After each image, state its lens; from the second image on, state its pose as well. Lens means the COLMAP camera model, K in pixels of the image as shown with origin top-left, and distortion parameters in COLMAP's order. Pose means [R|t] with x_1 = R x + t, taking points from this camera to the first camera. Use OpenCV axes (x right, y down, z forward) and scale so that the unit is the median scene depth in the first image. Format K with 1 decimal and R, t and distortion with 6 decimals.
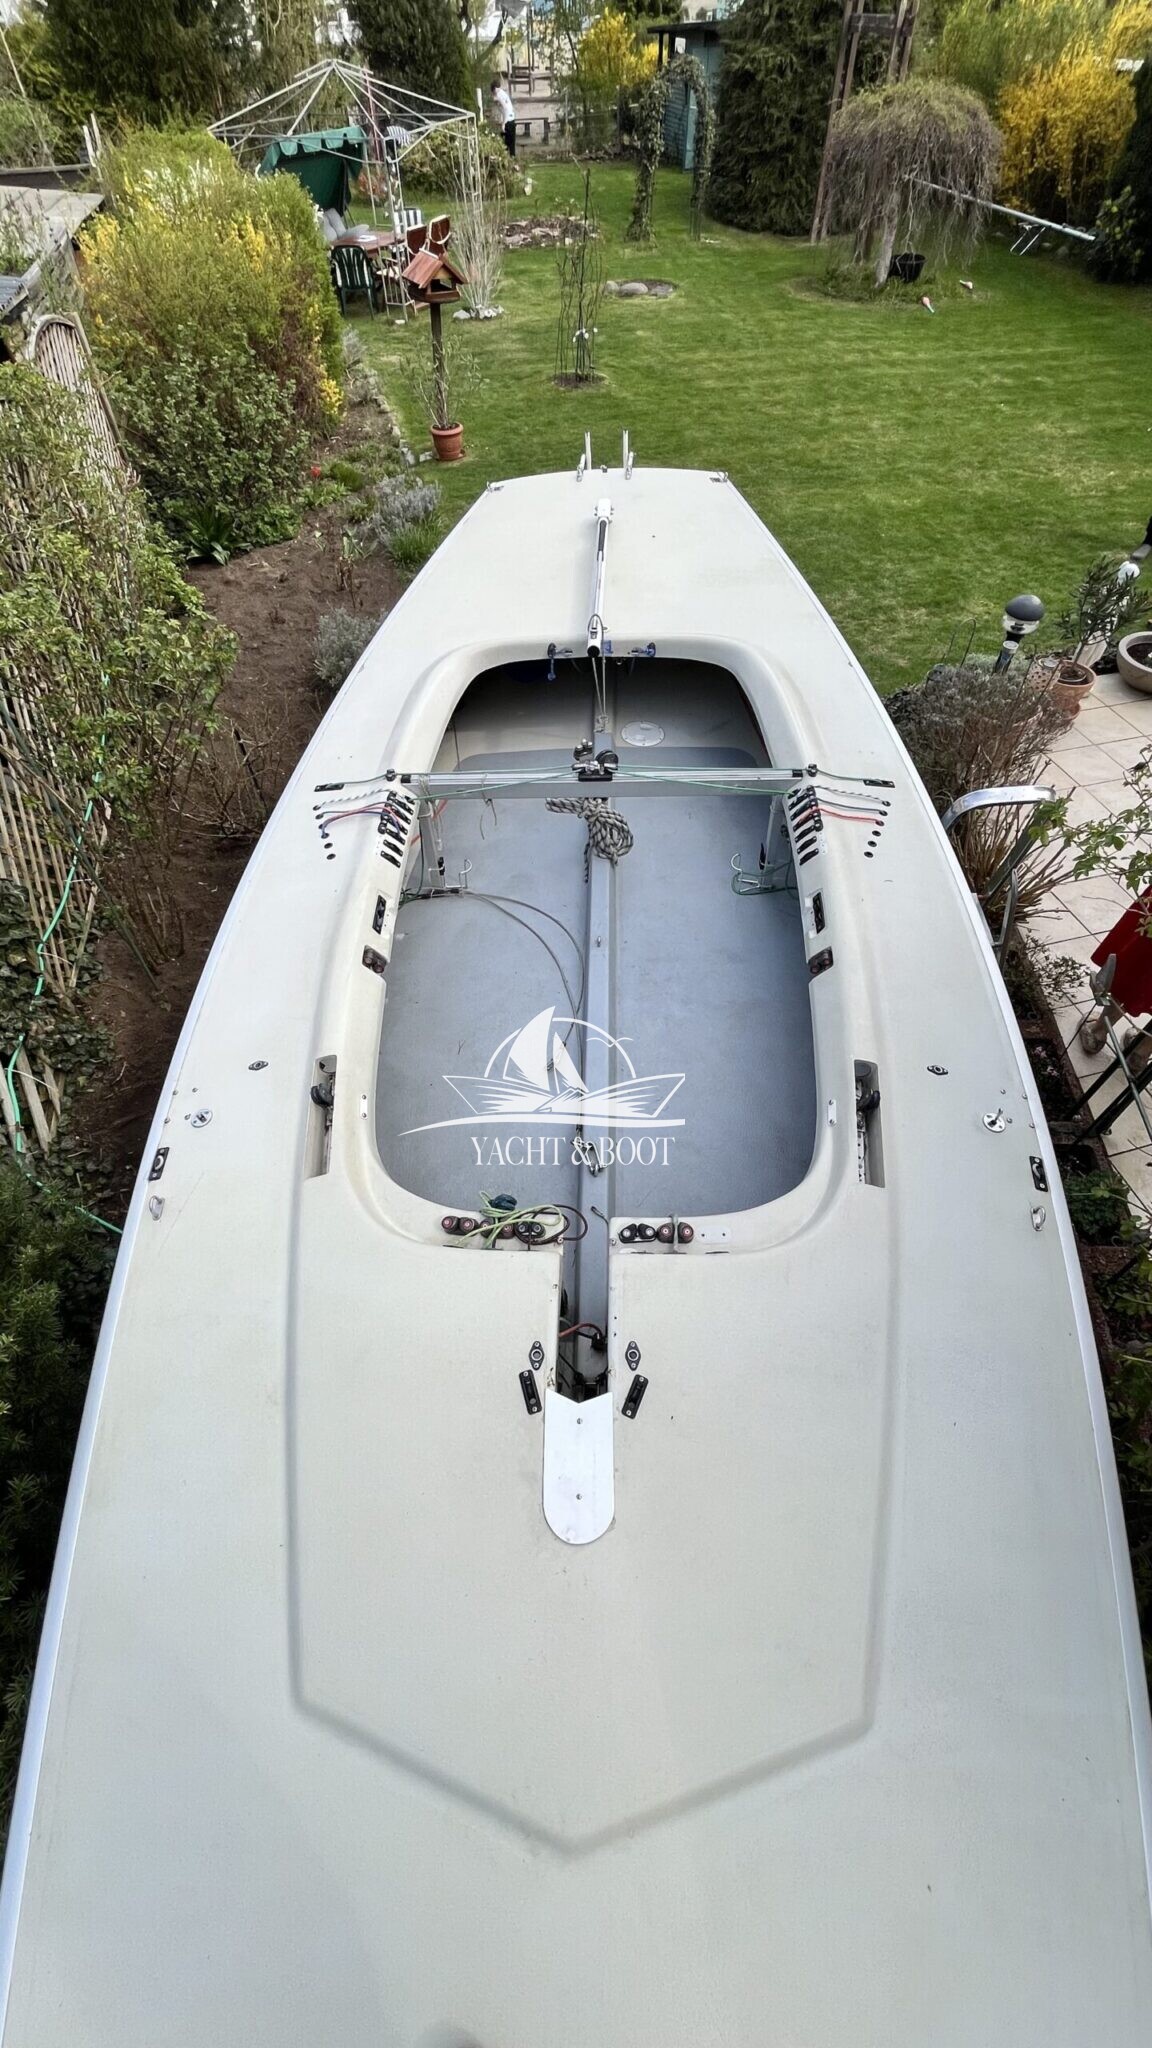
lens RADIAL K [[827.0, 0, 576.0], [0, 827.0, 1024.0], [0, 0, 1]] dist [-0.002114, -0.000089]
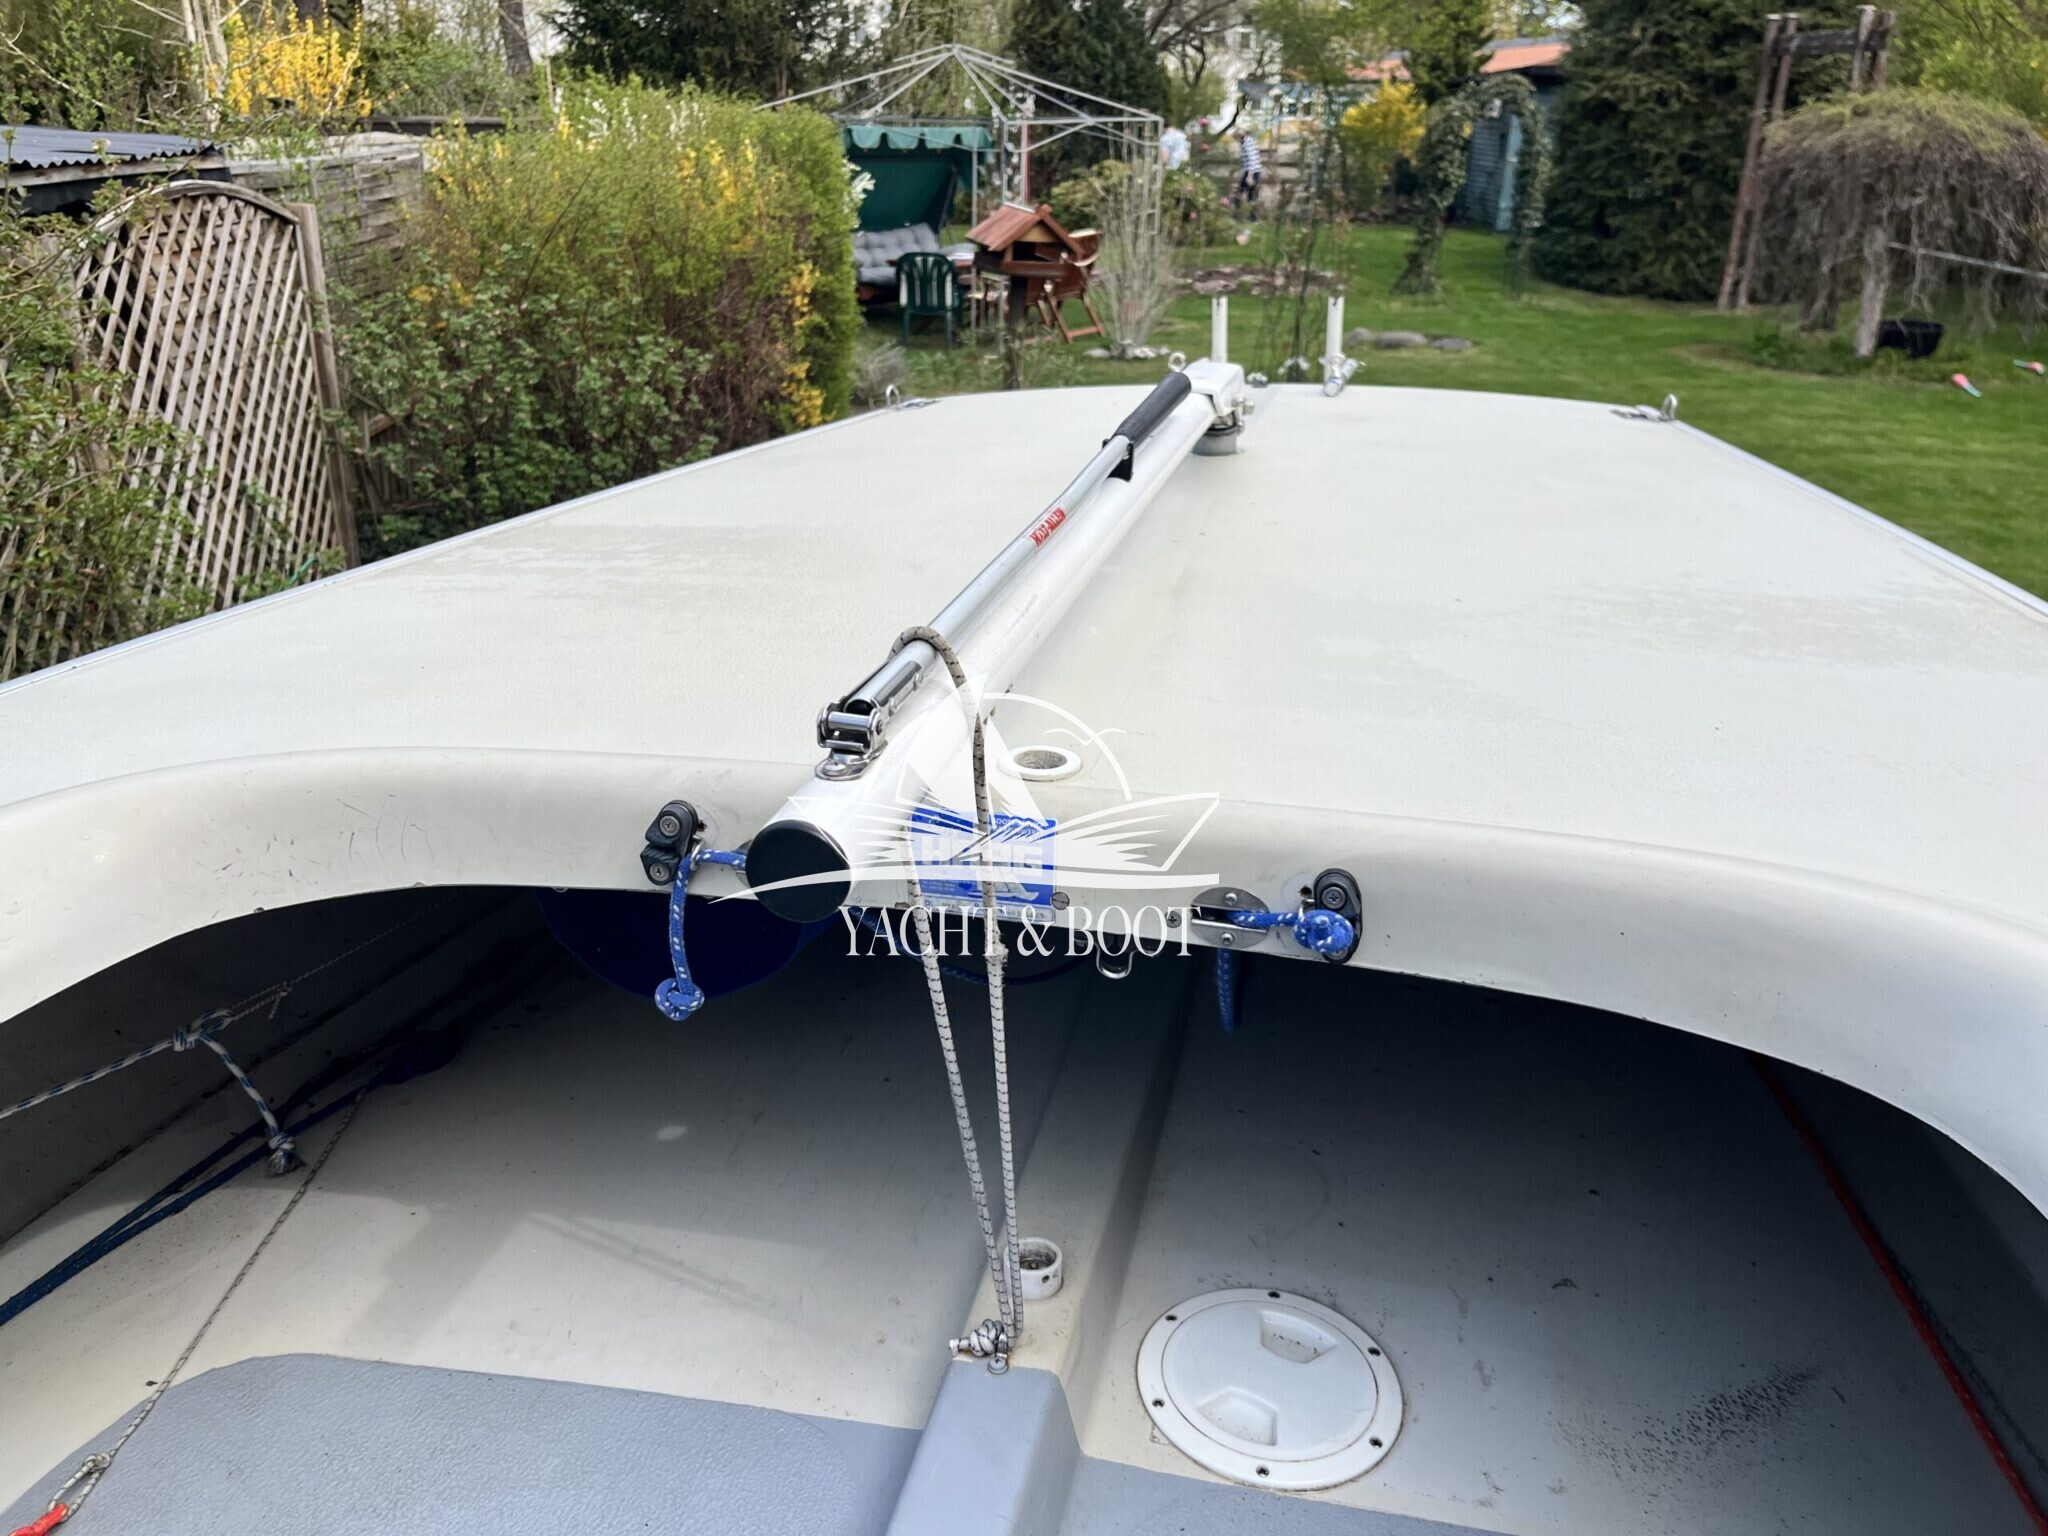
lens RADIAL K [[1533.0, 0, 1028.7], [0, 1533.0, 768.5], [0, 0, 1]] dist [0.083636, -0.121852]
pose [[0.981663, 0.099098, -0.162841, 0.021184], [-0.165261, 0.868186, -0.467912, -0.089594], [0.095007, 0.486243, 0.868643, 0.196697]]
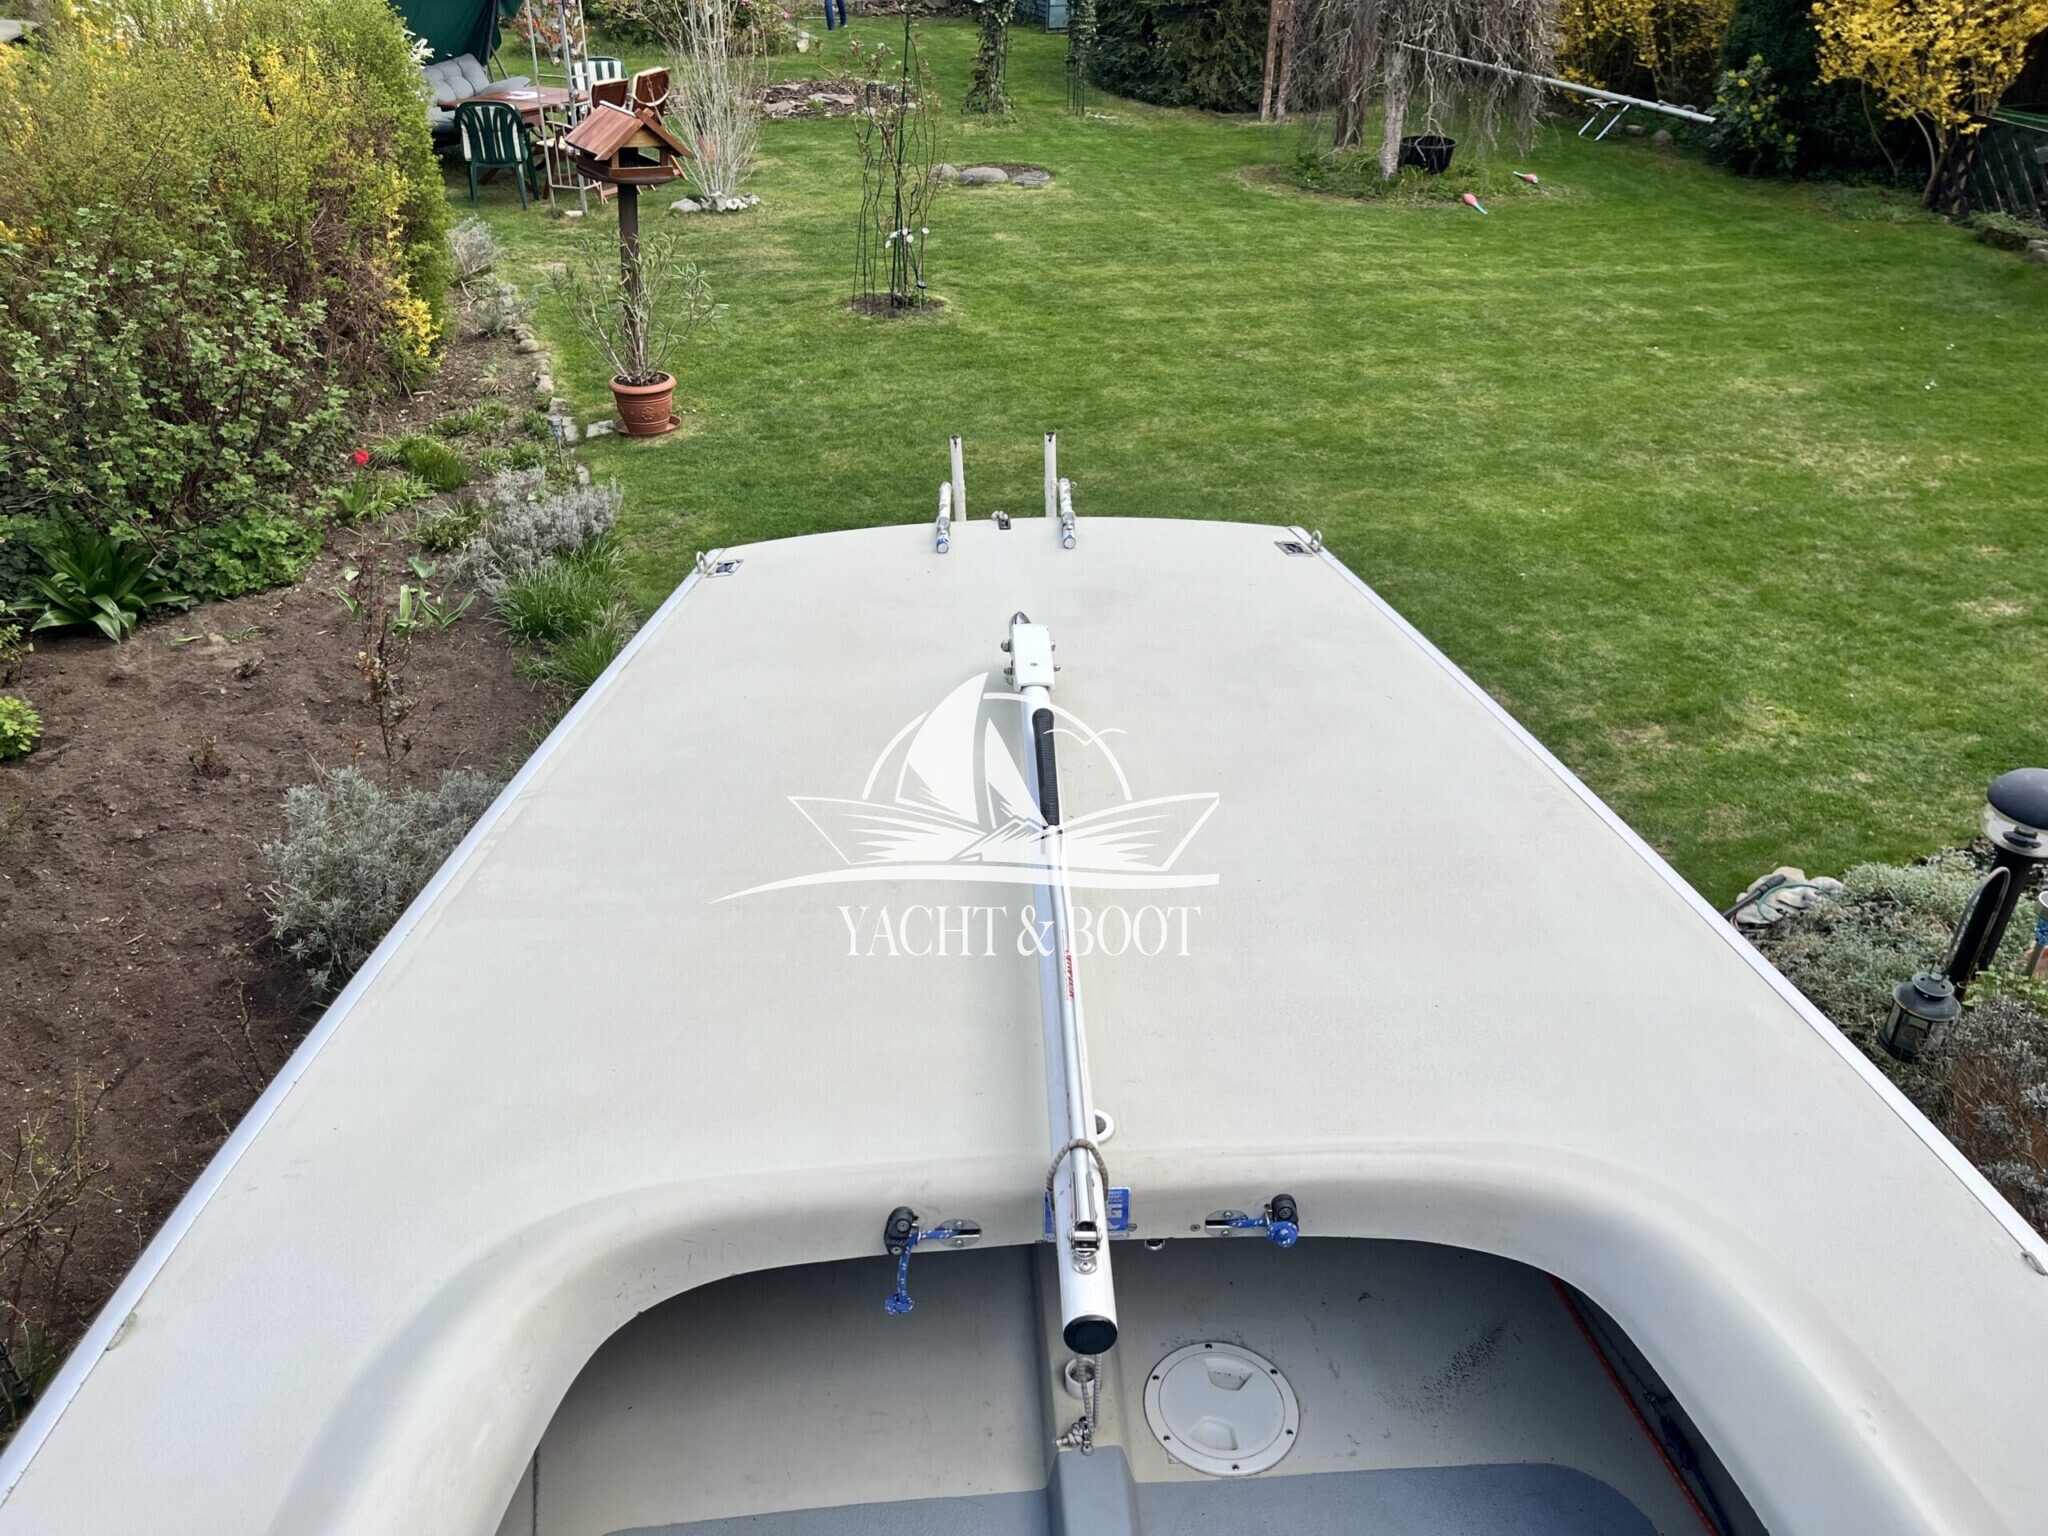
lens RADIAL K [[1535.6, 0, 1025.7], [0, 1535.6, 772.3], [0, 0, 1]] dist [0.024252, -0.000352]
pose [[0.995700, -0.017167, 0.091028, -0.008325], [0.048288, 0.934795, -0.351891, -0.108967], [-0.079051, 0.354773, 0.931604, 0.130579]]
